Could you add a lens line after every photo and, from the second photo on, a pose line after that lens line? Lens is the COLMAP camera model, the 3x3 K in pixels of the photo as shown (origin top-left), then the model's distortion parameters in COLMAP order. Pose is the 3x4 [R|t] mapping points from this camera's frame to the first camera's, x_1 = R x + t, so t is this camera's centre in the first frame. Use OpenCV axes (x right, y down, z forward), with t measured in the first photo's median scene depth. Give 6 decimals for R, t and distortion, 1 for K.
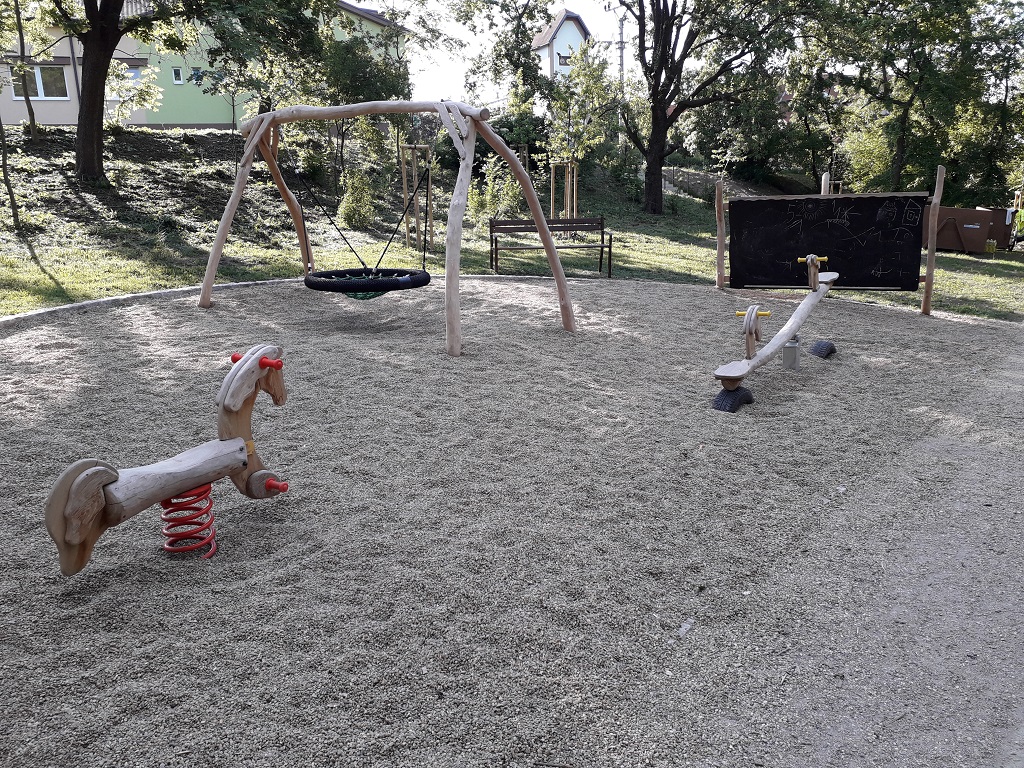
lens RADIAL K [[820.3, 0, 512.6], [0, 820.3, 386.5], [0, 0, 1]] dist [0.068966, -0.118081]
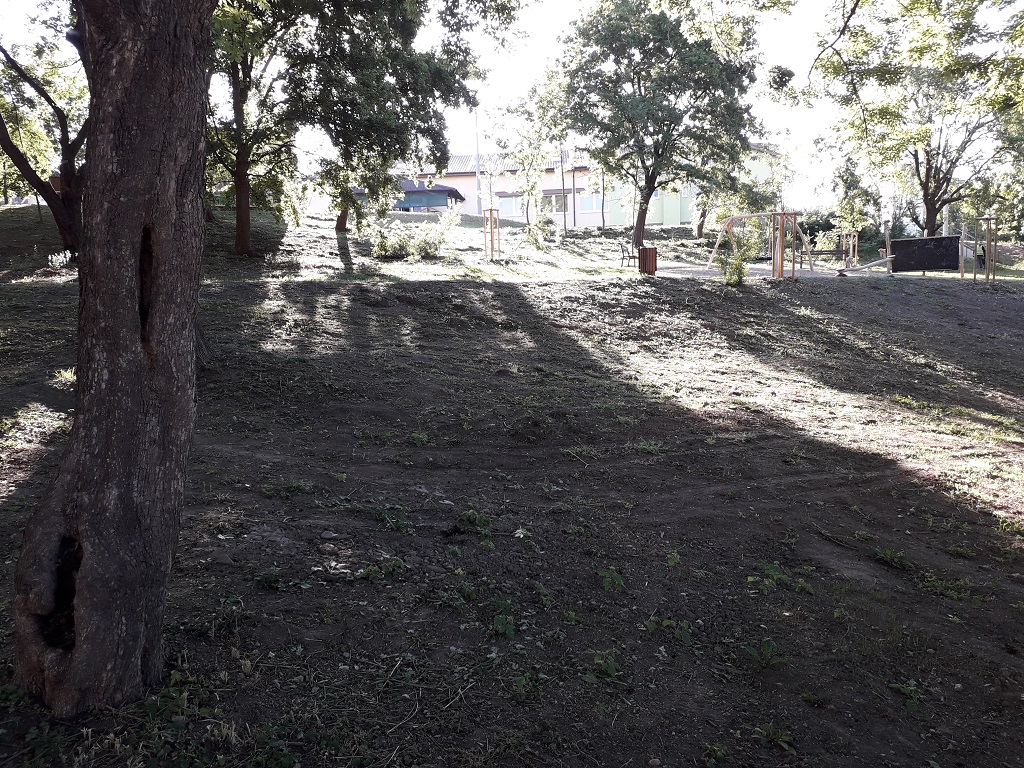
lens RADIAL K [[820.3, 0, 506.0], [0, 820.3, 382.2], [0, 0, 1]] dist [0.068966, -0.118081]
pose [[0.906647, 0.046467, -0.419324, 0.147134], [-0.093769, 0.991250, -0.092900, 0.341093], [0.411338, 0.123547, 0.903071, -1.085295]]
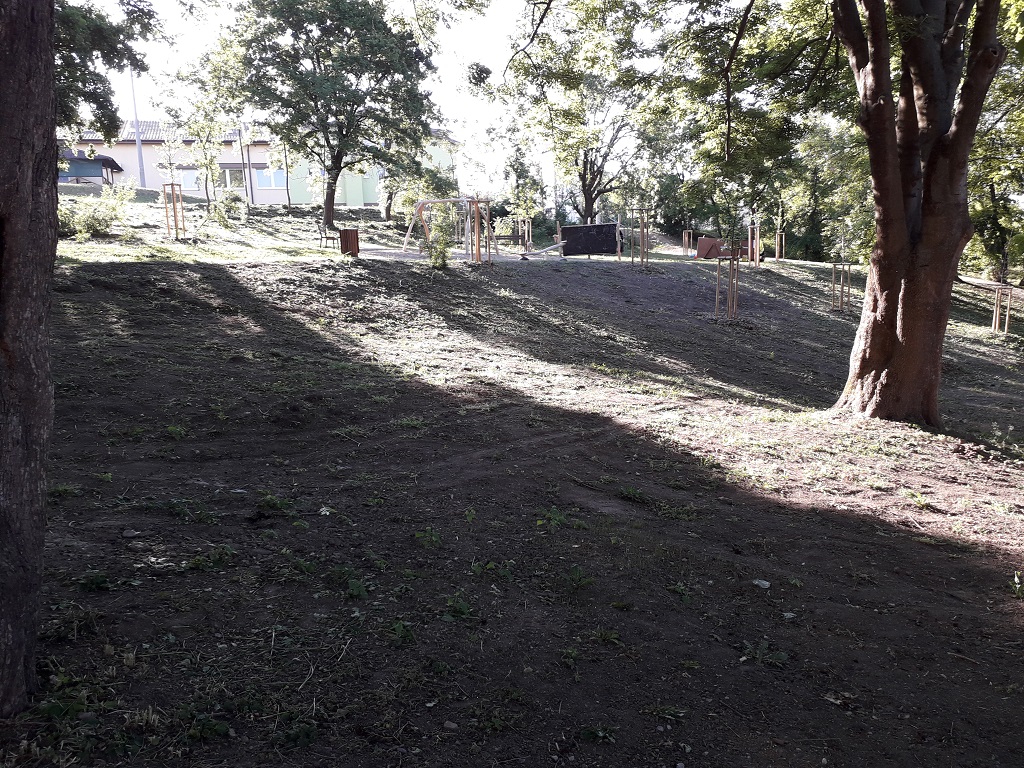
lens RADIAL K [[820.3, 0, 518.4], [0, 820.3, 383.2], [0, 0, 1]] dist [0.068966, -0.118081]
pose [[0.998965, 0.000806, -0.045473, 0.130788], [-0.004833, 0.996063, -0.088518, 0.344005], [0.045223, 0.088646, 0.995036, -1.102883]]
